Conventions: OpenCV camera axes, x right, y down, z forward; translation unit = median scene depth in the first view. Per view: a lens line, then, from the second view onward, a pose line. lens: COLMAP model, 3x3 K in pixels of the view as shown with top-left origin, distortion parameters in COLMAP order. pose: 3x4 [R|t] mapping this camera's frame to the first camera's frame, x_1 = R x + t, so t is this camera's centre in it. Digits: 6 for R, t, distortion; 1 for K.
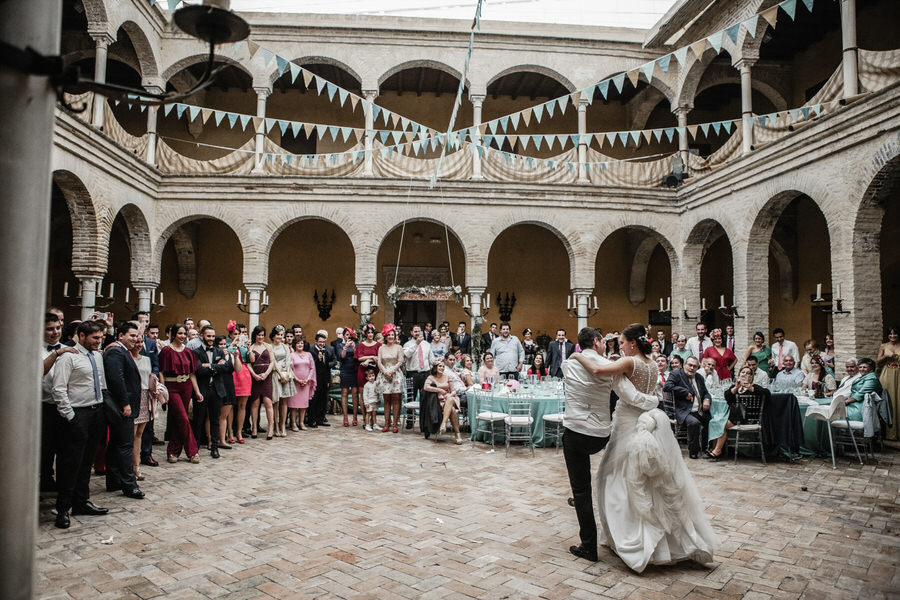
lens RADIAL K [[616.6, 0, 446.2], [0, 616.6, 301.3], [0, 0, 1]] dist [-0.106015, 0.074599]
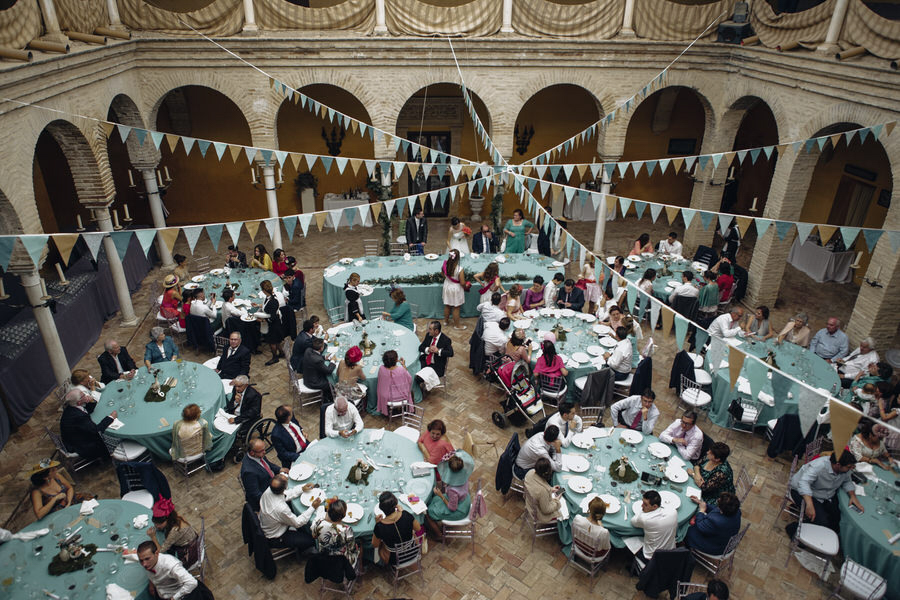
lens RADIAL K [[609.2, 0, 448.8], [0, 609.2, 305.4], [0, 0, 1]] dist [-0.060862, 0.068389]
pose [[0.999312, -0.016792, 0.033076, -0.079501], [-0.002189, 0.863422, 0.504478, -0.354486], [-0.037030, -0.504203, 0.862791, 0.084647]]
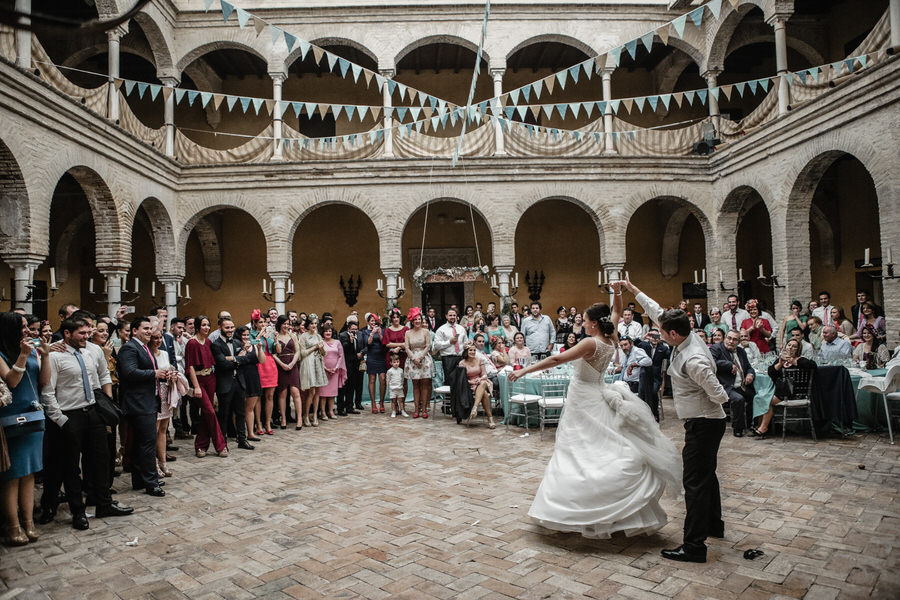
lens RADIAL K [[616.6, 0, 446.2], [0, 616.6, 301.3], [0, 0, 1]] dist [-0.106015, 0.074599]
pose [[0.998173, -0.038626, -0.046454, 0.001058], [0.039988, 0.998786, 0.028770, 0.000596], [0.045286, -0.030575, 0.998506, 0.023358]]
